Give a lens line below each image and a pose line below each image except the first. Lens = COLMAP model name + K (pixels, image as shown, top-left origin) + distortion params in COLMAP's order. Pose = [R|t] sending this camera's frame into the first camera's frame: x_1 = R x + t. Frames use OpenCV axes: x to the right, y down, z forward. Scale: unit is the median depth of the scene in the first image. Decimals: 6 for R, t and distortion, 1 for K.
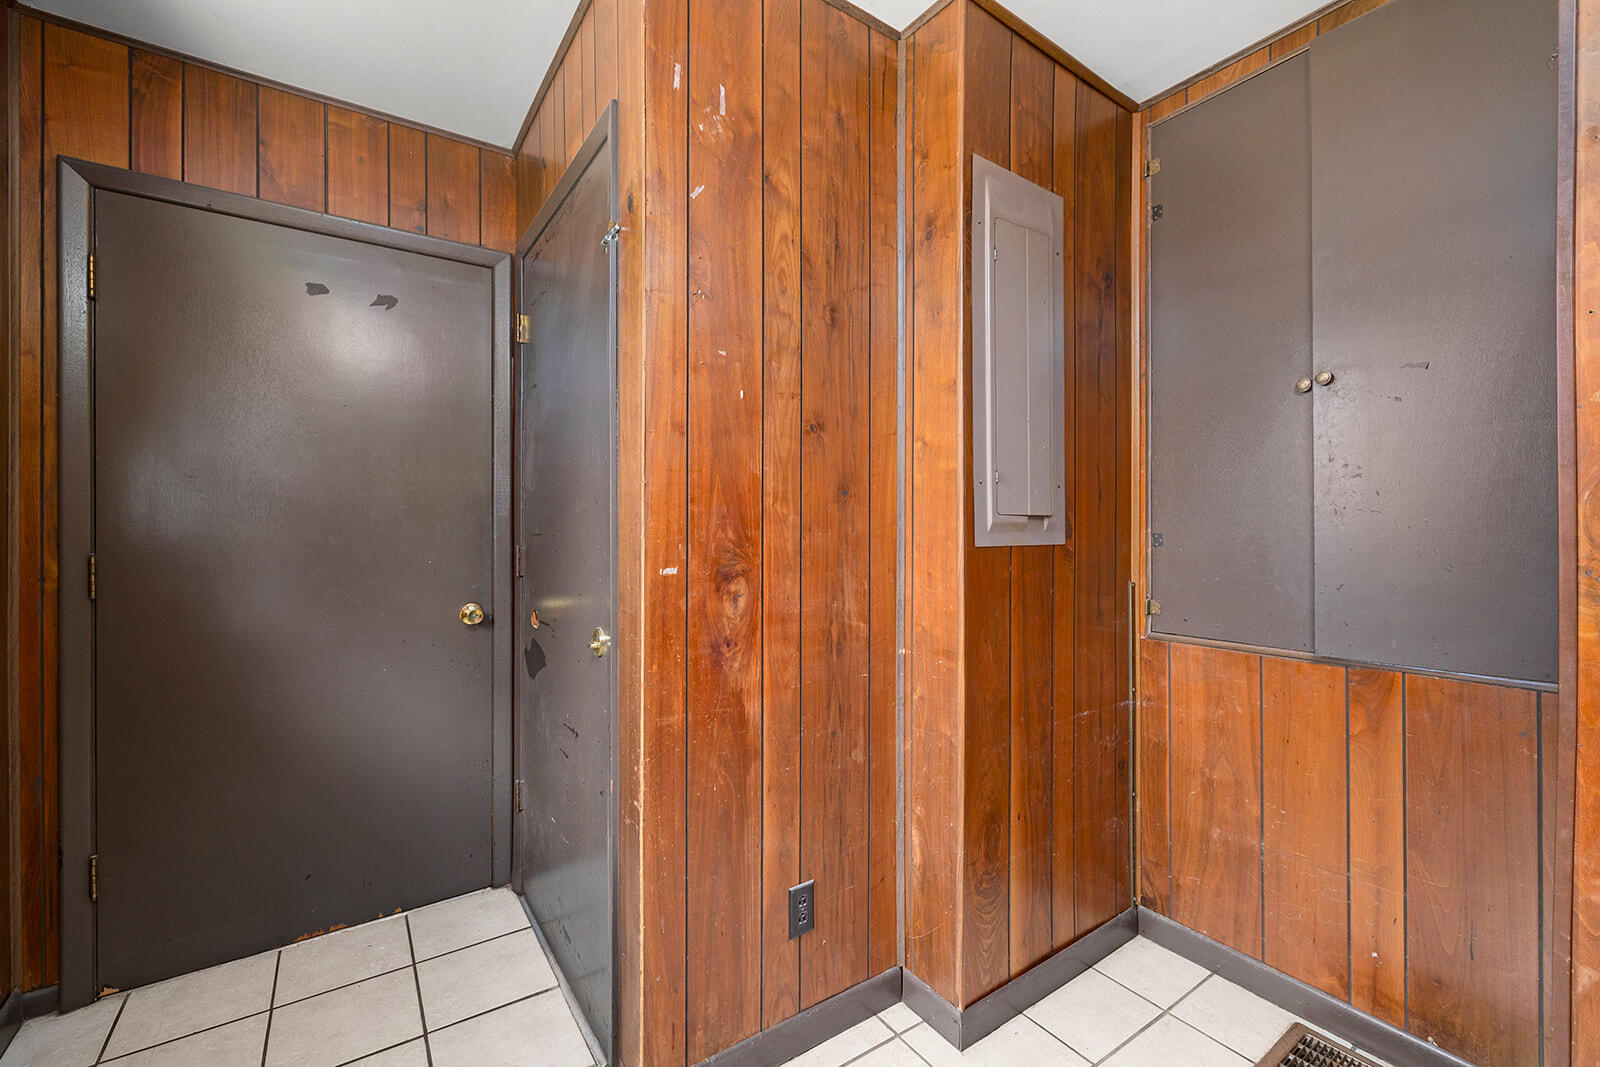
lens RADIAL K [[682.3, 0, 802.7], [0, 682.3, 527.7], [0, 0, 1]] dist [-0.001729, 0.000552]
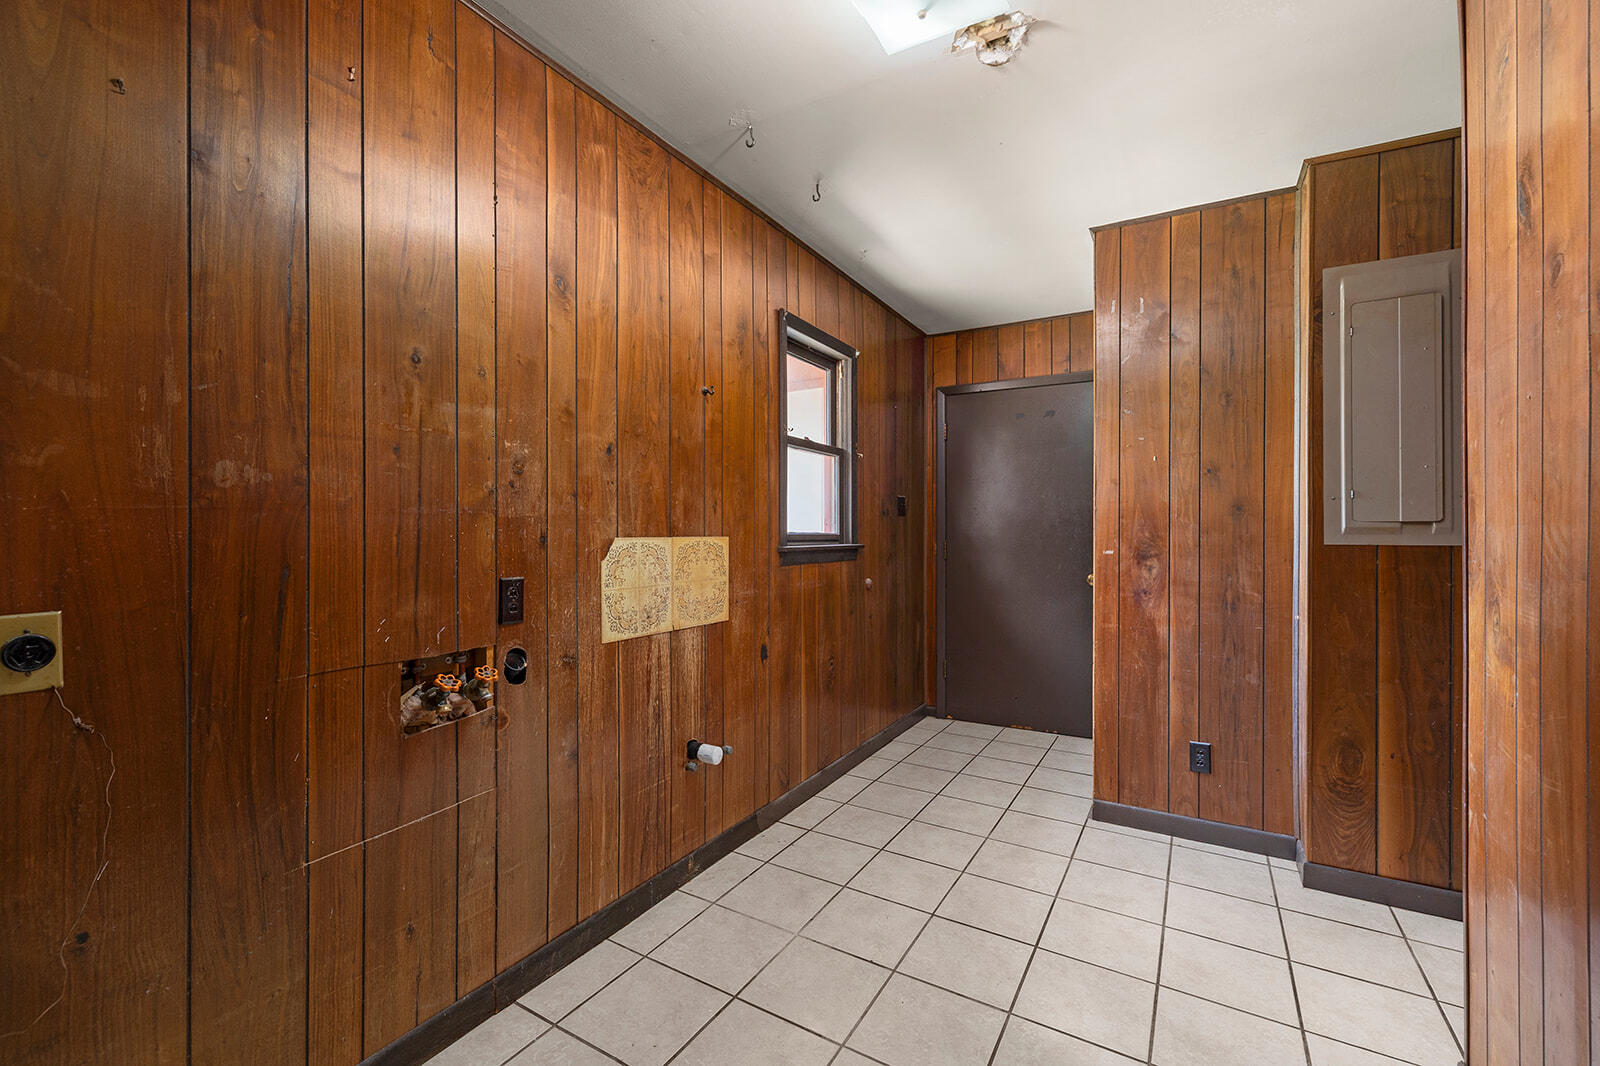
lens RADIAL K [[682.3, 0, 794.1], [0, 682.3, 531.3], [0, 0, 1]] dist [-0.001729, 0.000552]
pose [[0.419380, 0.001918, -0.907809, 1.098191], [-0.001755, 0.999998, 0.001302, 0.000489], [0.907809, 0.001047, 0.419382, -0.614030]]
